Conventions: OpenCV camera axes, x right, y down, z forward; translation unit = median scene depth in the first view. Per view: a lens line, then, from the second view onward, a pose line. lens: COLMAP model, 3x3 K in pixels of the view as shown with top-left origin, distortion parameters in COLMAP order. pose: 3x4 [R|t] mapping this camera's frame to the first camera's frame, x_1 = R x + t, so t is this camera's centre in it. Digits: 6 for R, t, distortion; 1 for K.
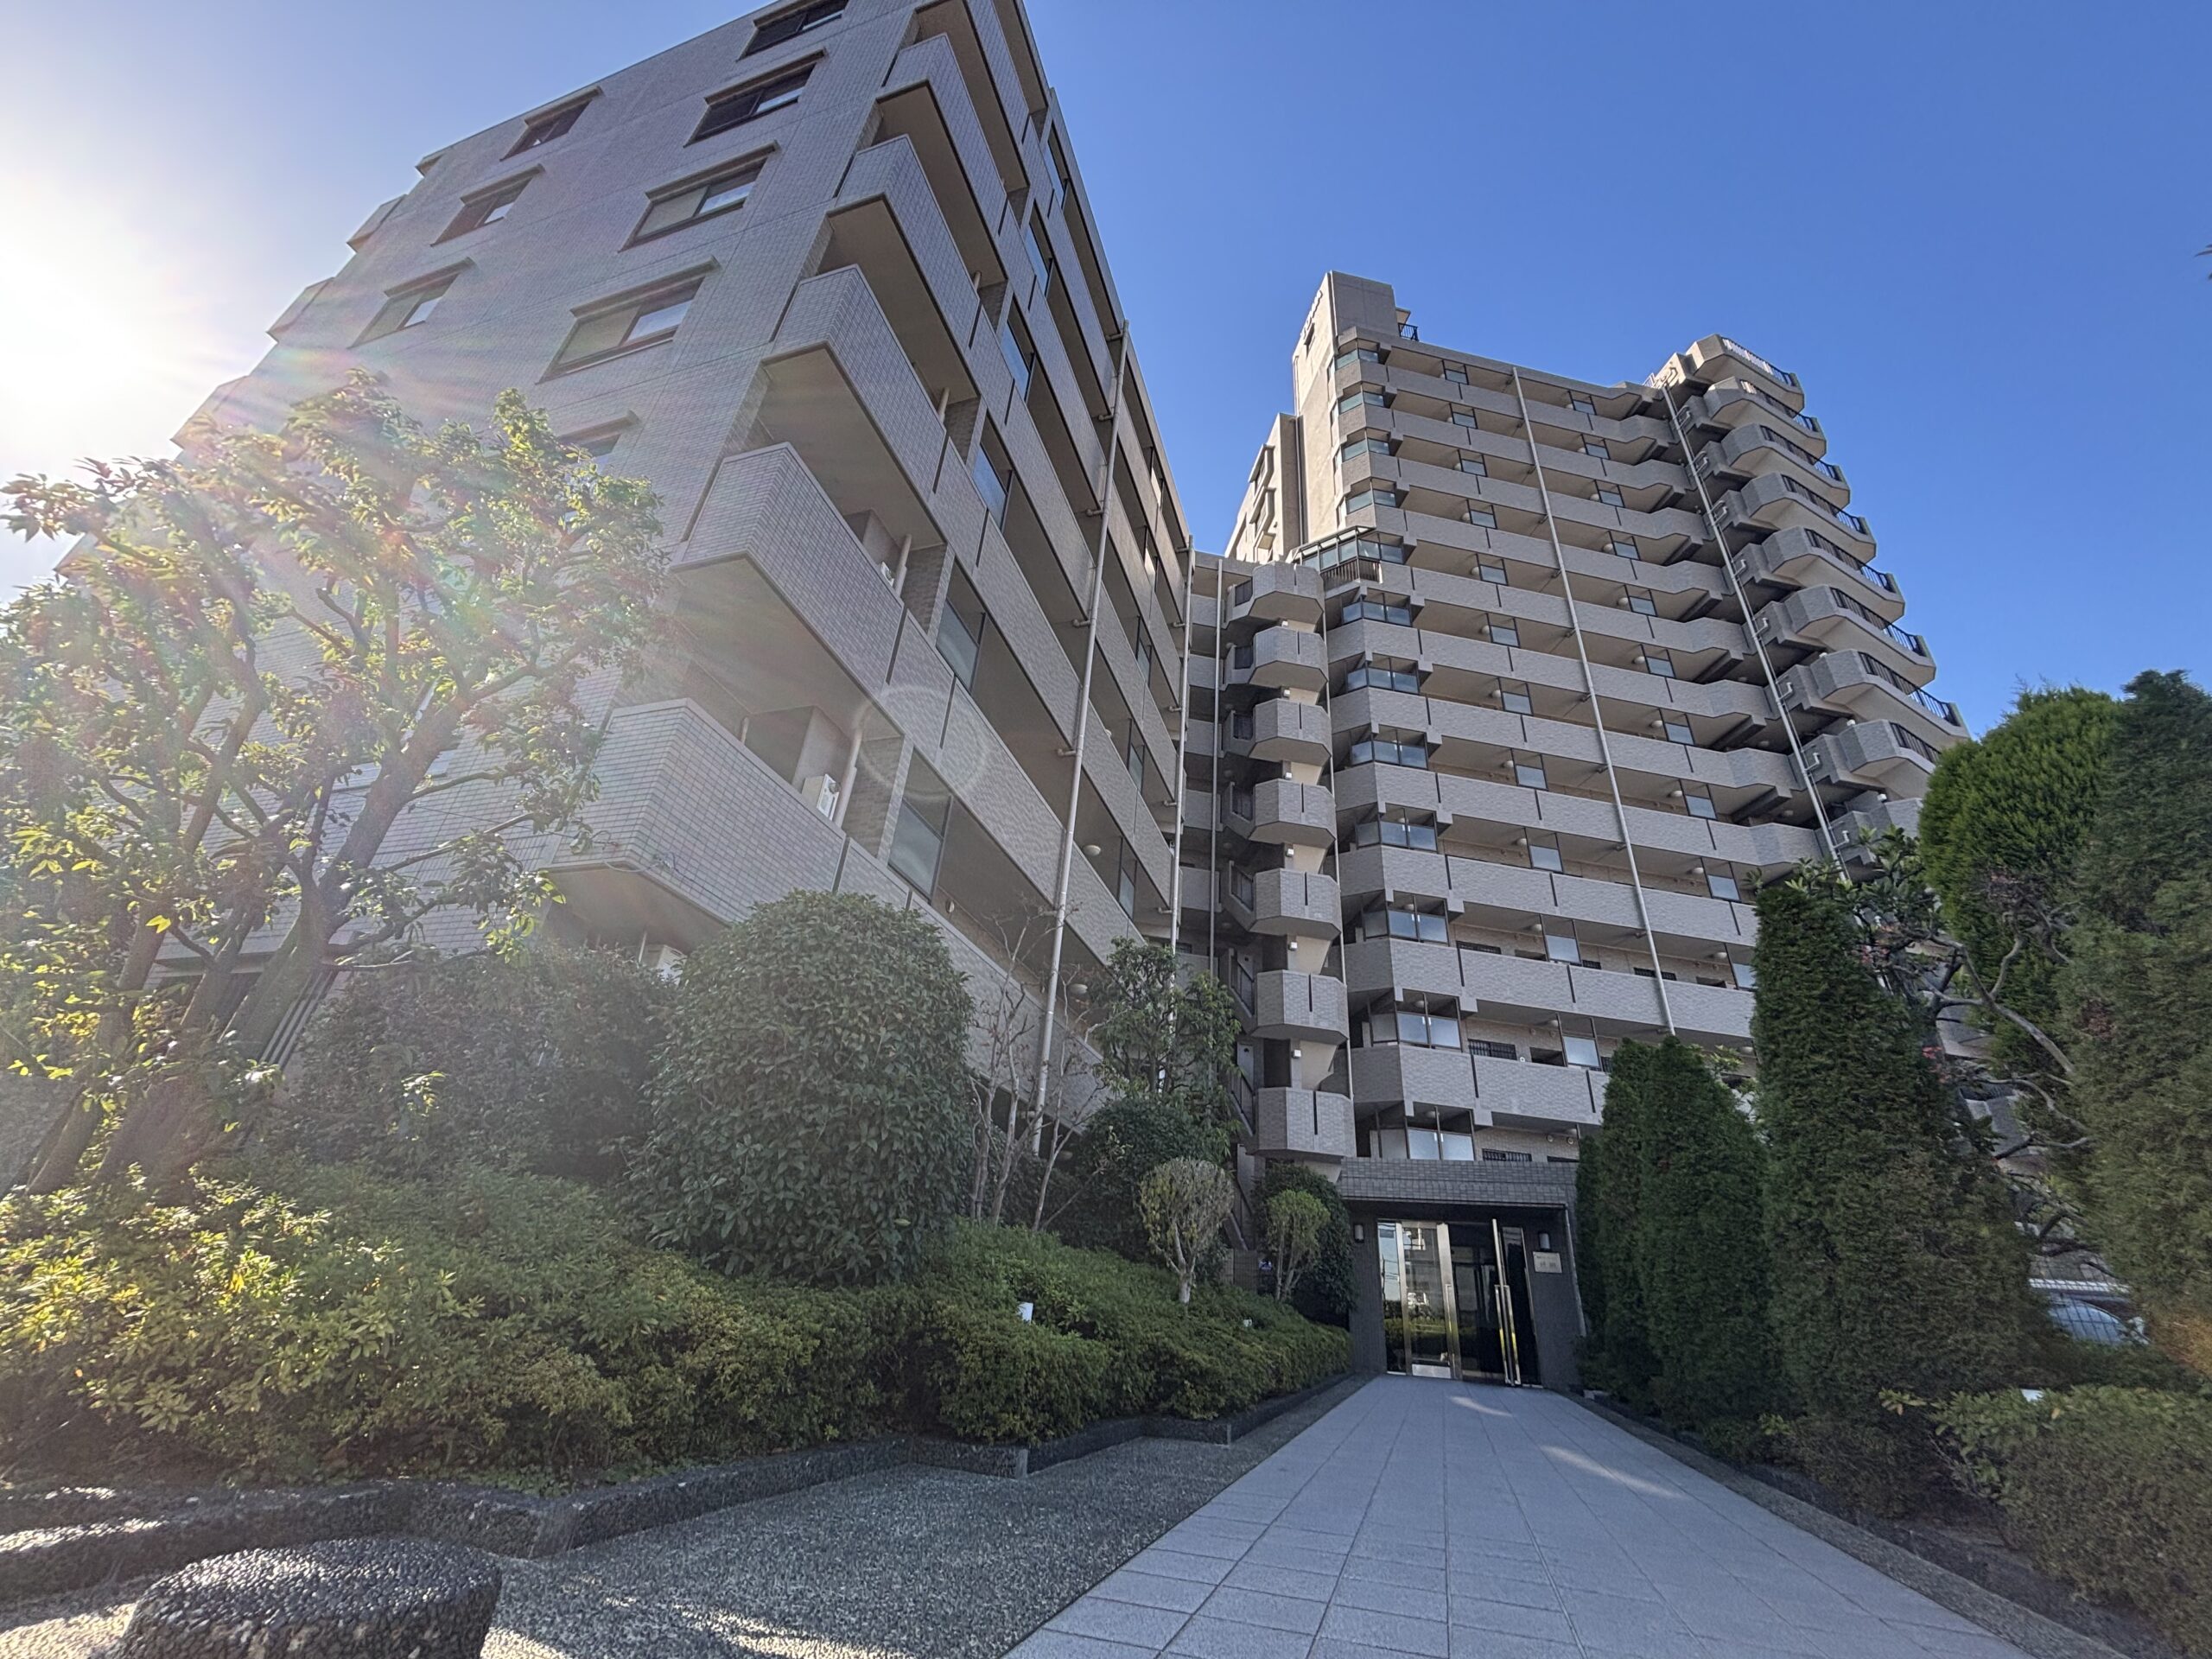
lens RADIAL K [[885.4, 0, 1108.2], [0, 885.4, 832.0], [0, 0, 1]] dist [-0.006388, -0.000761]
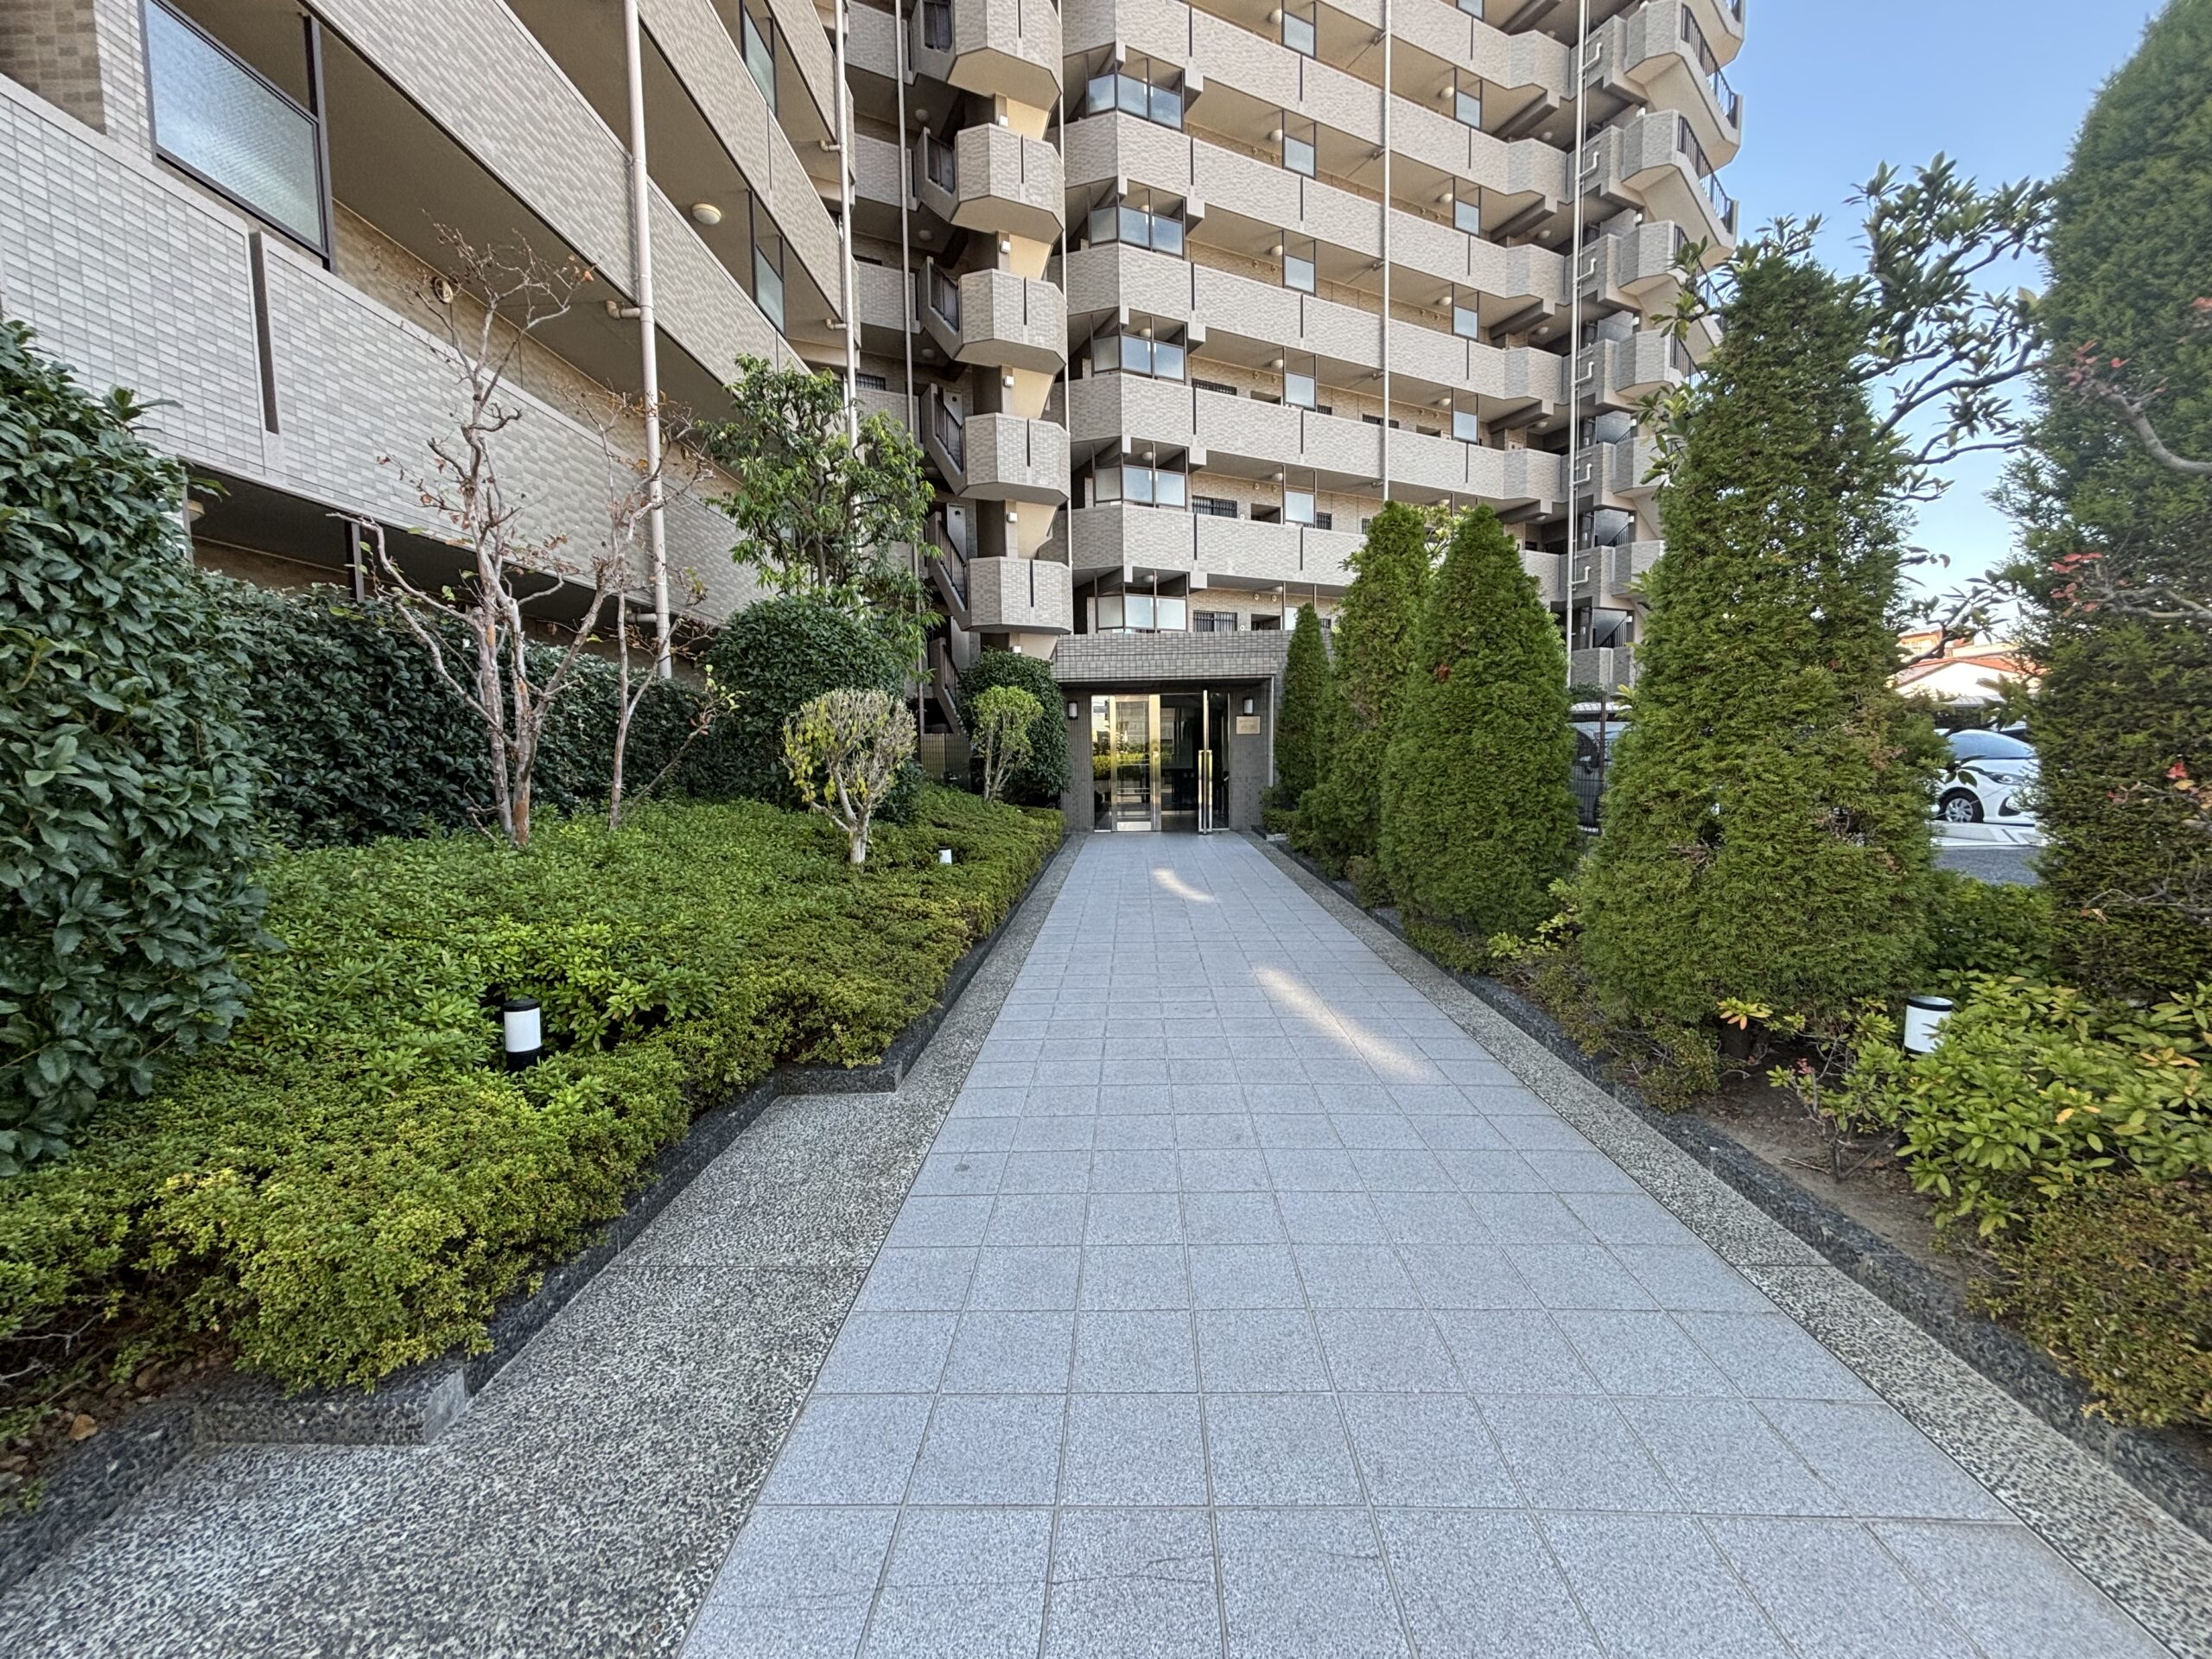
lens RADIAL K [[885.4, 0, 1086.2], [0, 885.4, 833.9], [0, 0, 1]] dist [-0.006388, -0.000761]
pose [[0.961923, -0.111286, 0.249639, 0.026461], [-0.048086, 0.830203, 0.555384, 0.017945], [-0.269058, -0.546241, 0.793240, 0.098992]]
